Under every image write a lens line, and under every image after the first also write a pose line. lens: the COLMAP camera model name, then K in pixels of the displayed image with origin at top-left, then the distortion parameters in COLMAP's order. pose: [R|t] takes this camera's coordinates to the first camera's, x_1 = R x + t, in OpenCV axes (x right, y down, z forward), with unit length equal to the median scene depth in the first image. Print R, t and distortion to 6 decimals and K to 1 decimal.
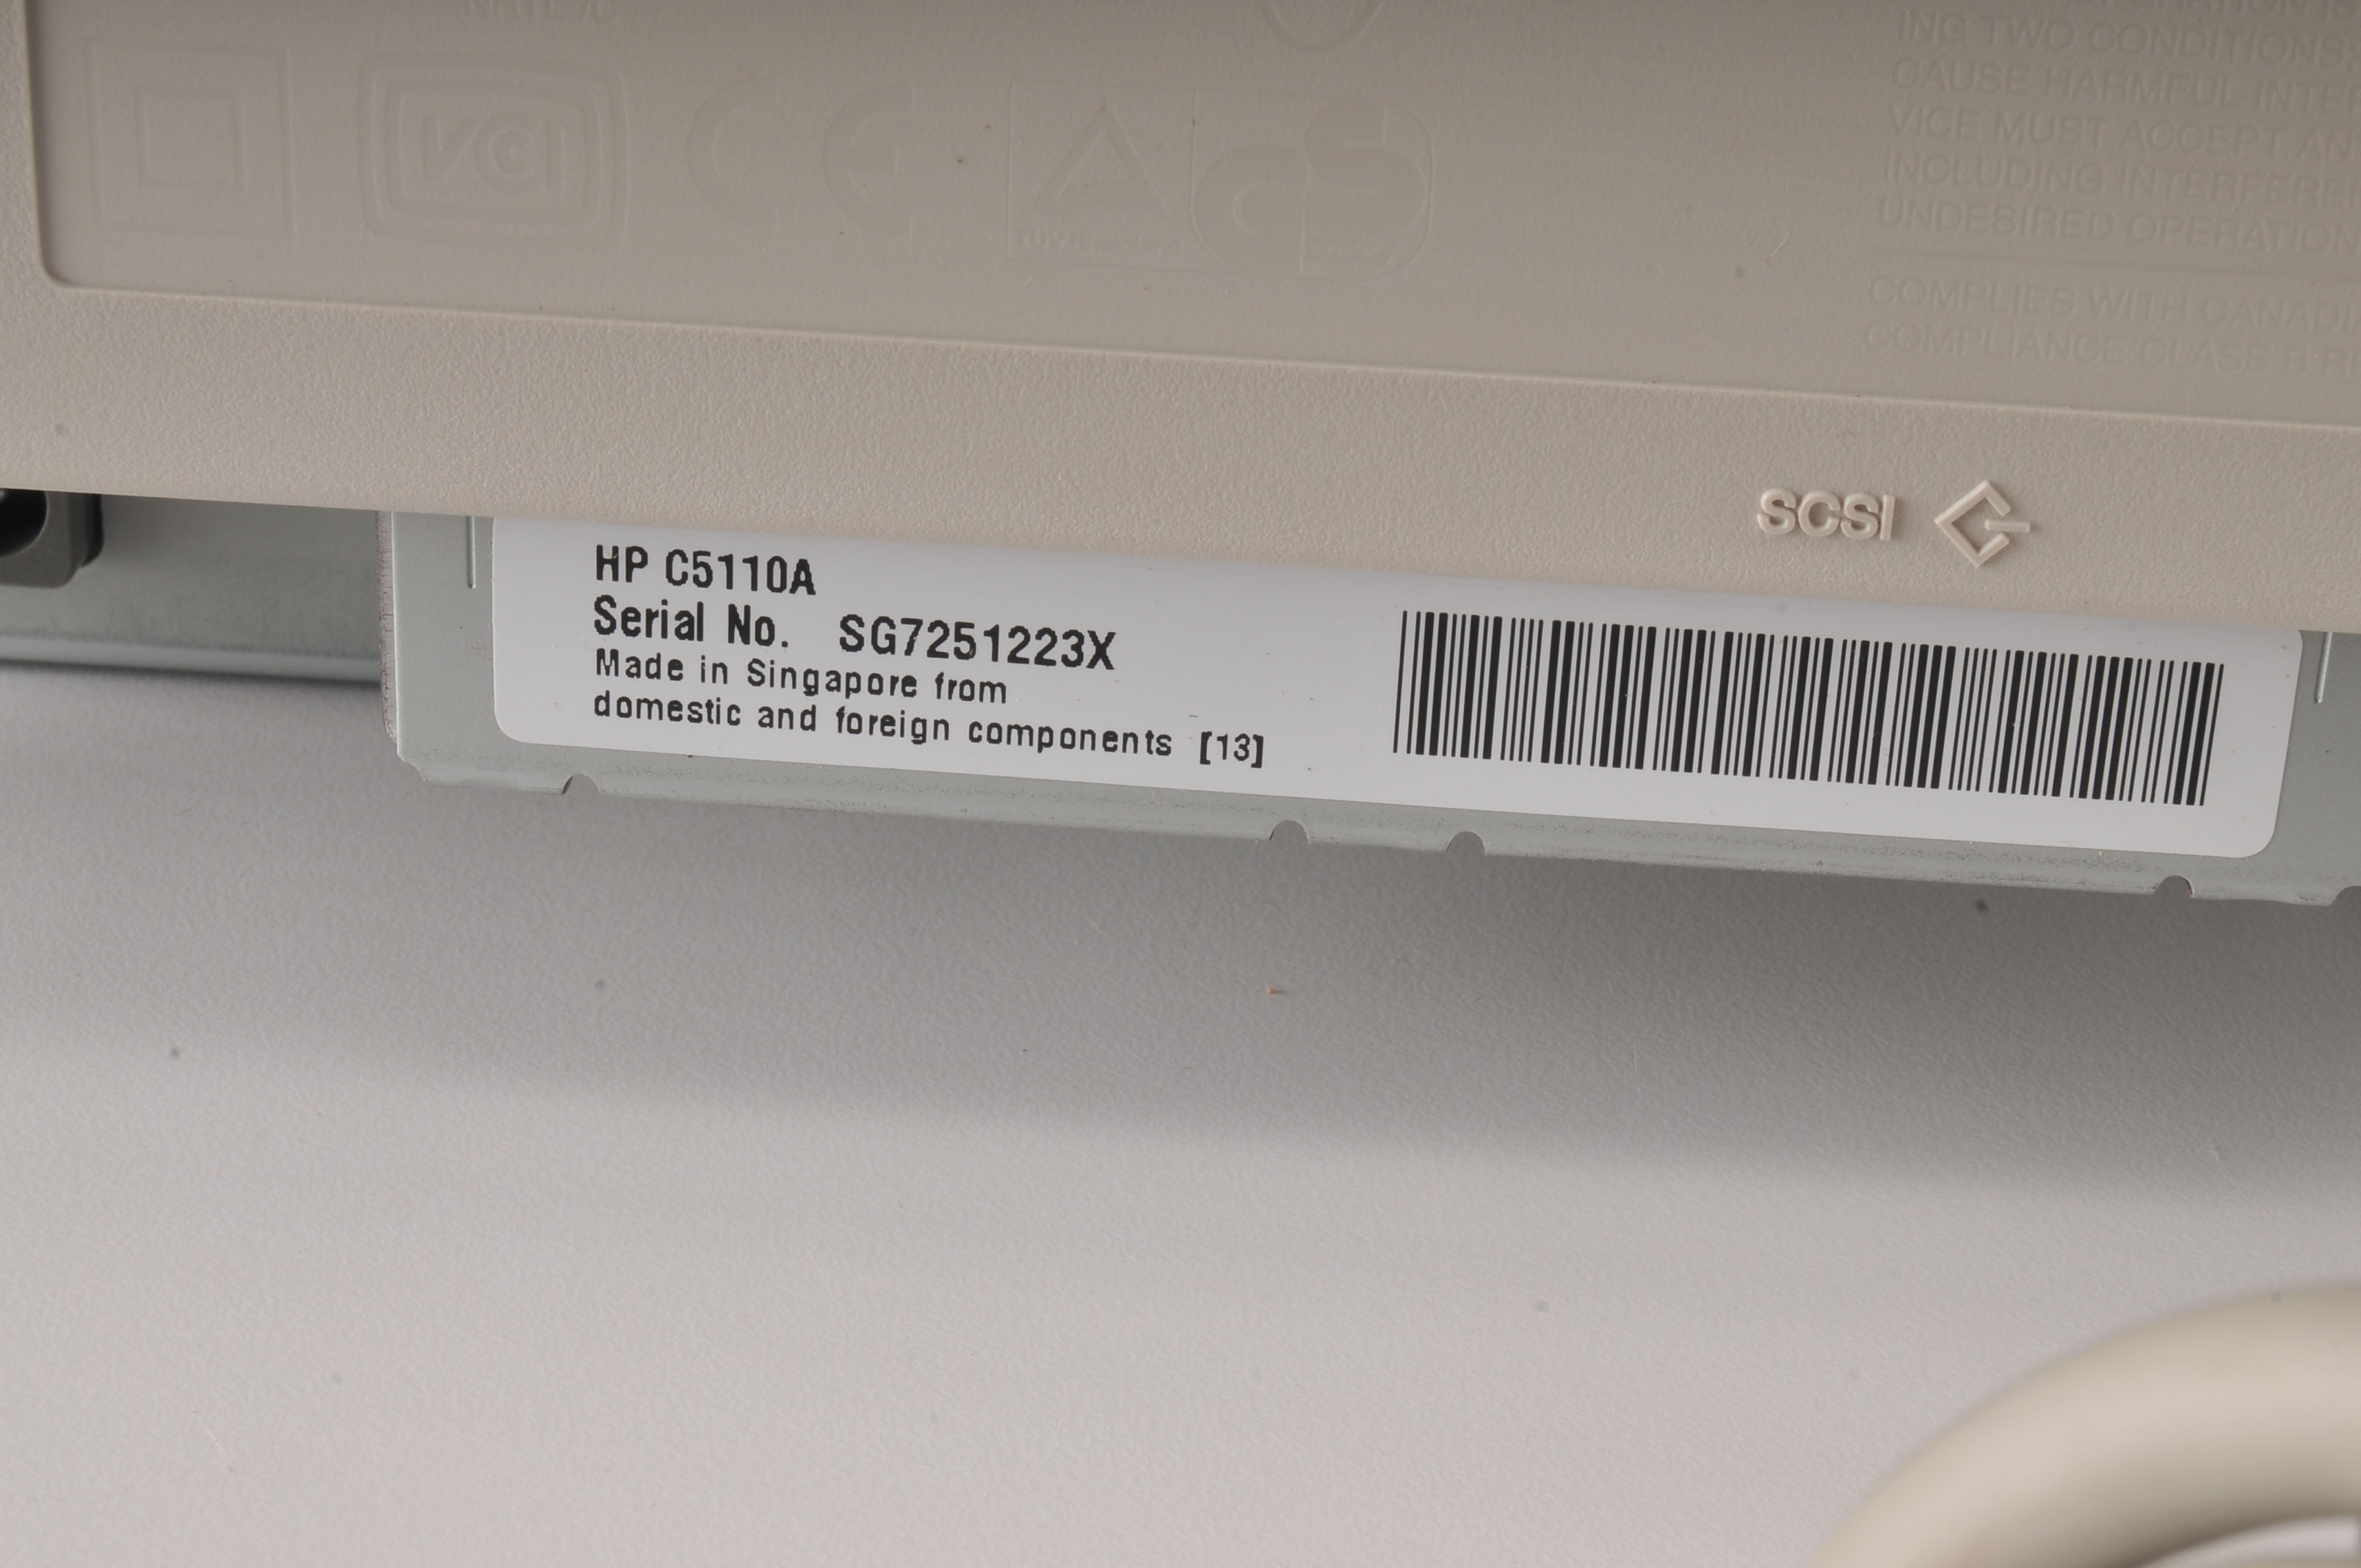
lens RADIAL K [[5415.4, 0, 1181.7], [0, 5415.4, 785.2], [0, 0, 1]] dist [-0.027892, 0.000000]
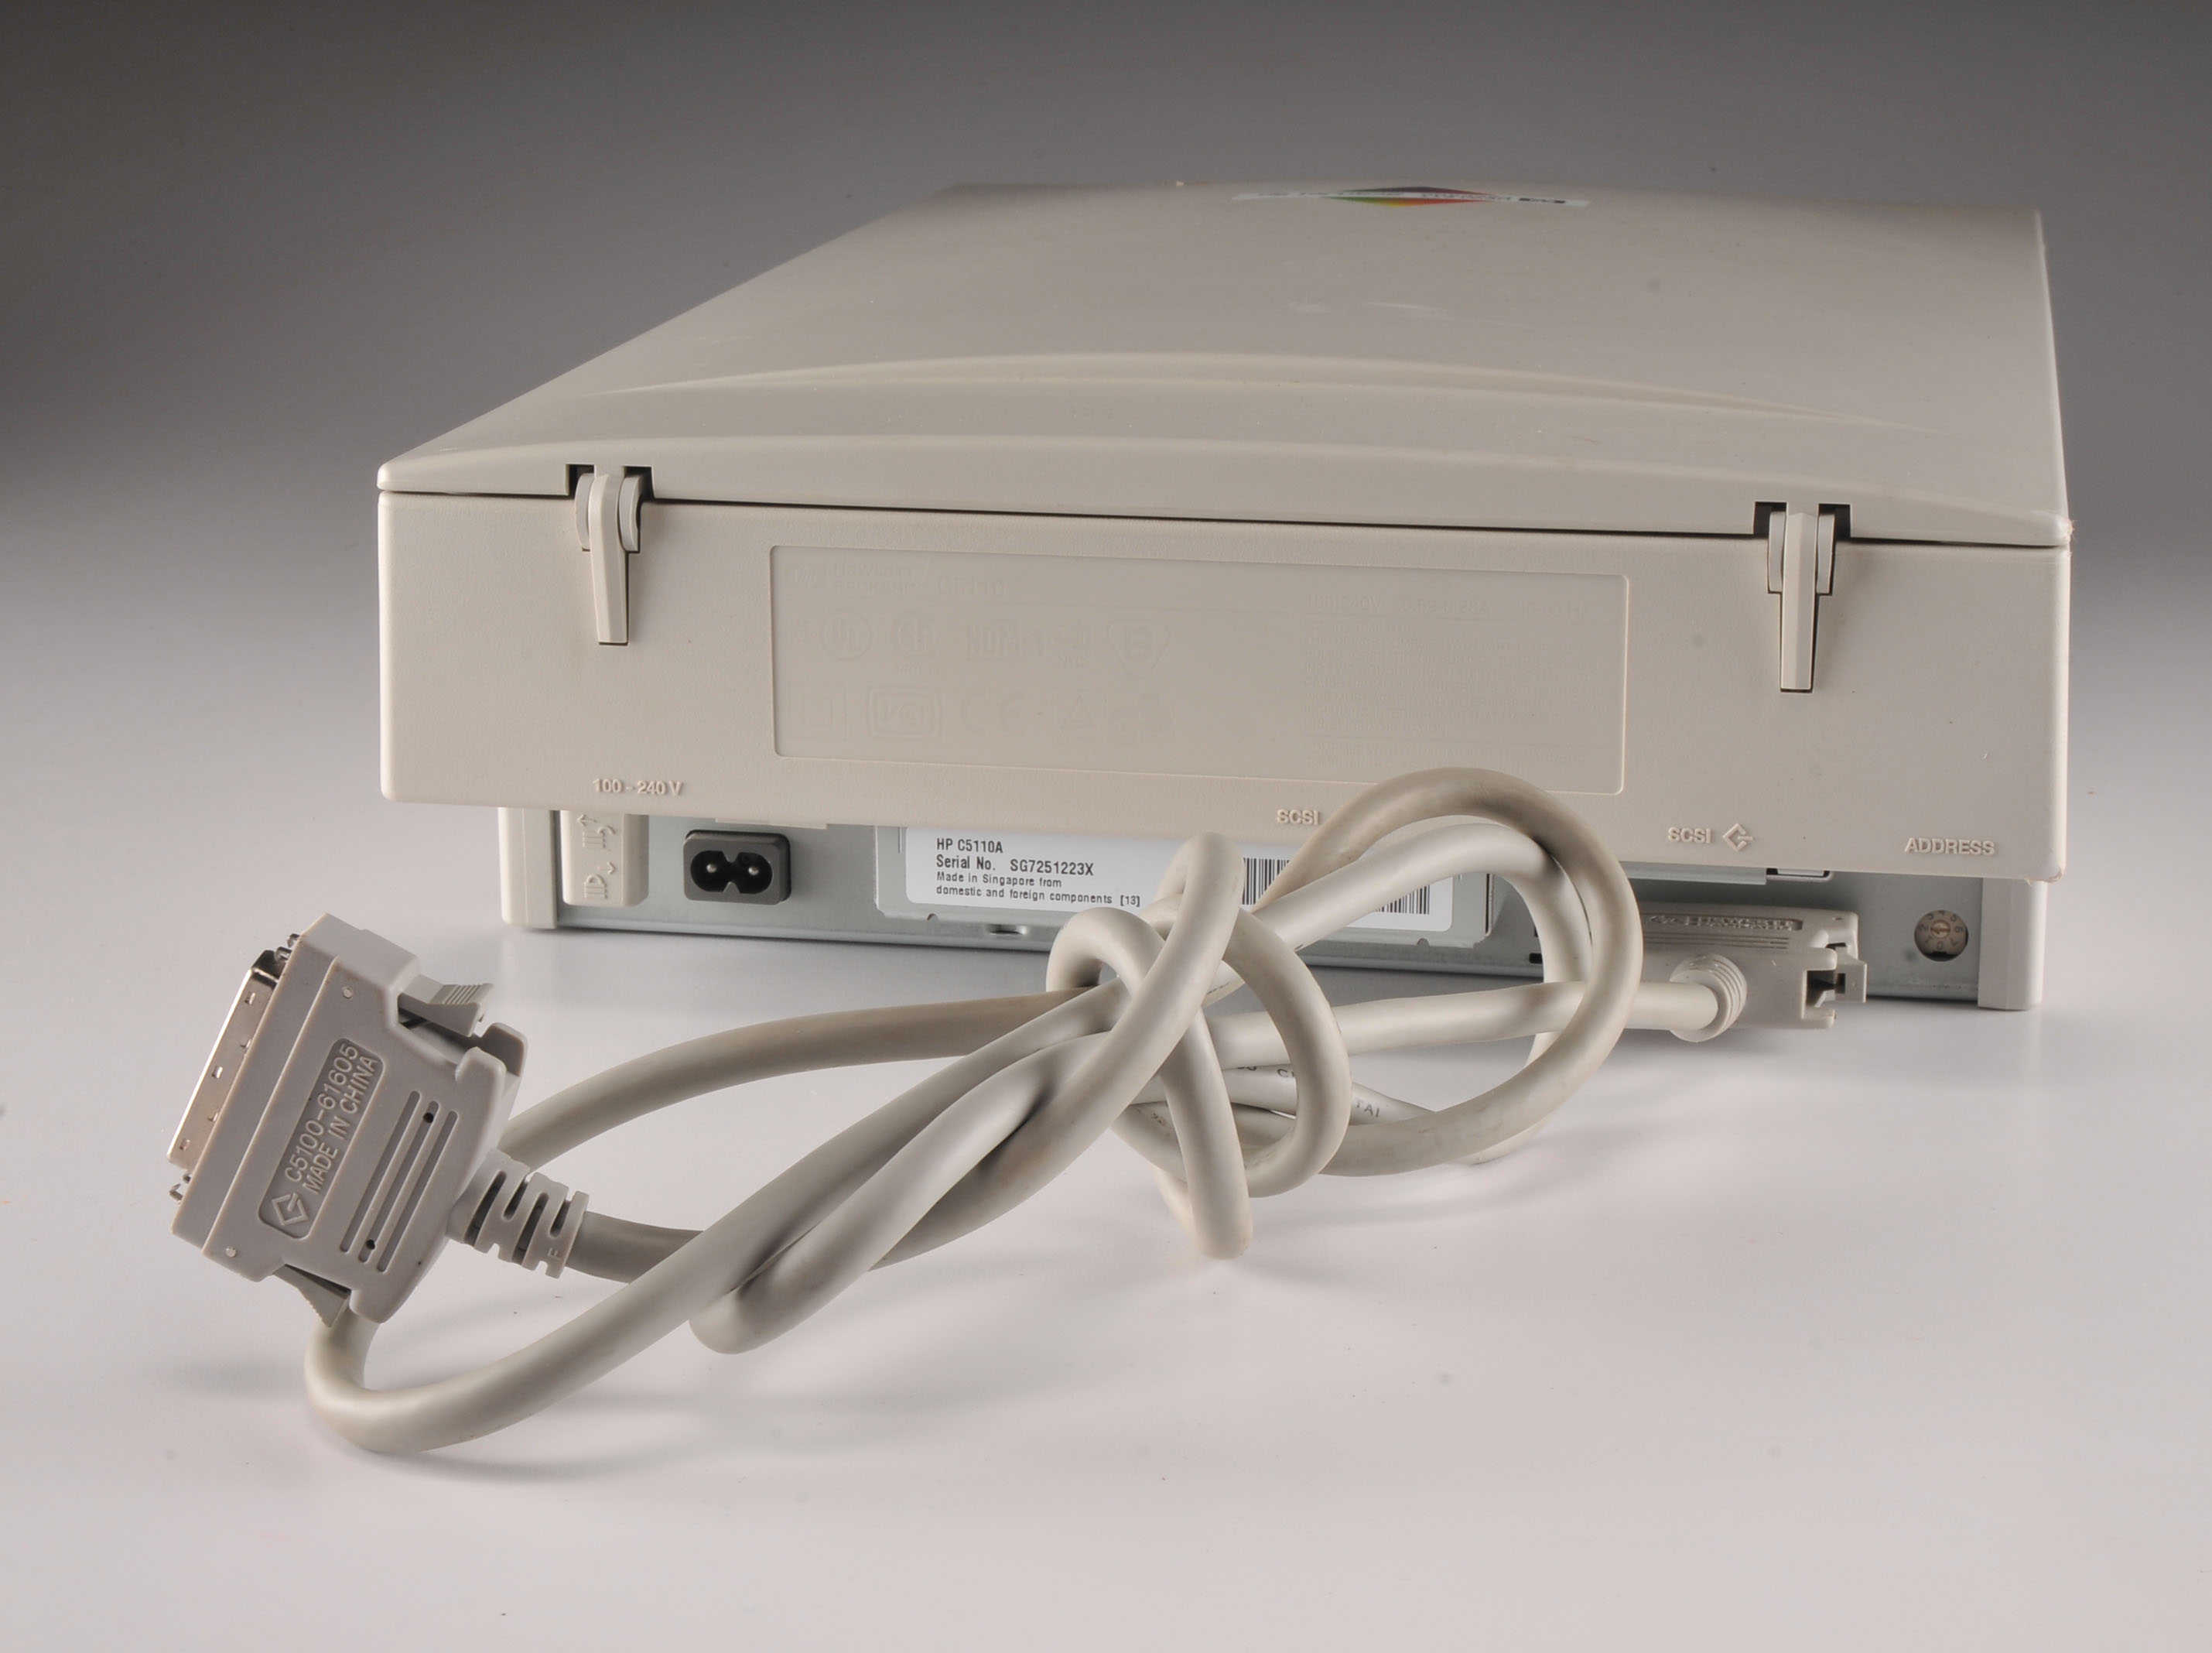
lens RADIAL K [[4059.4, 0, 1105.4], [0, 4059.4, 825.7], [0, 0, 1]] dist [0.005310, 0.000000]
pose [[0.993040, -0.012570, -0.117104, 0.282398], [-0.012122, 0.978099, -0.207785, 0.458892], [0.117151, 0.207758, 0.971140, -1.388859]]
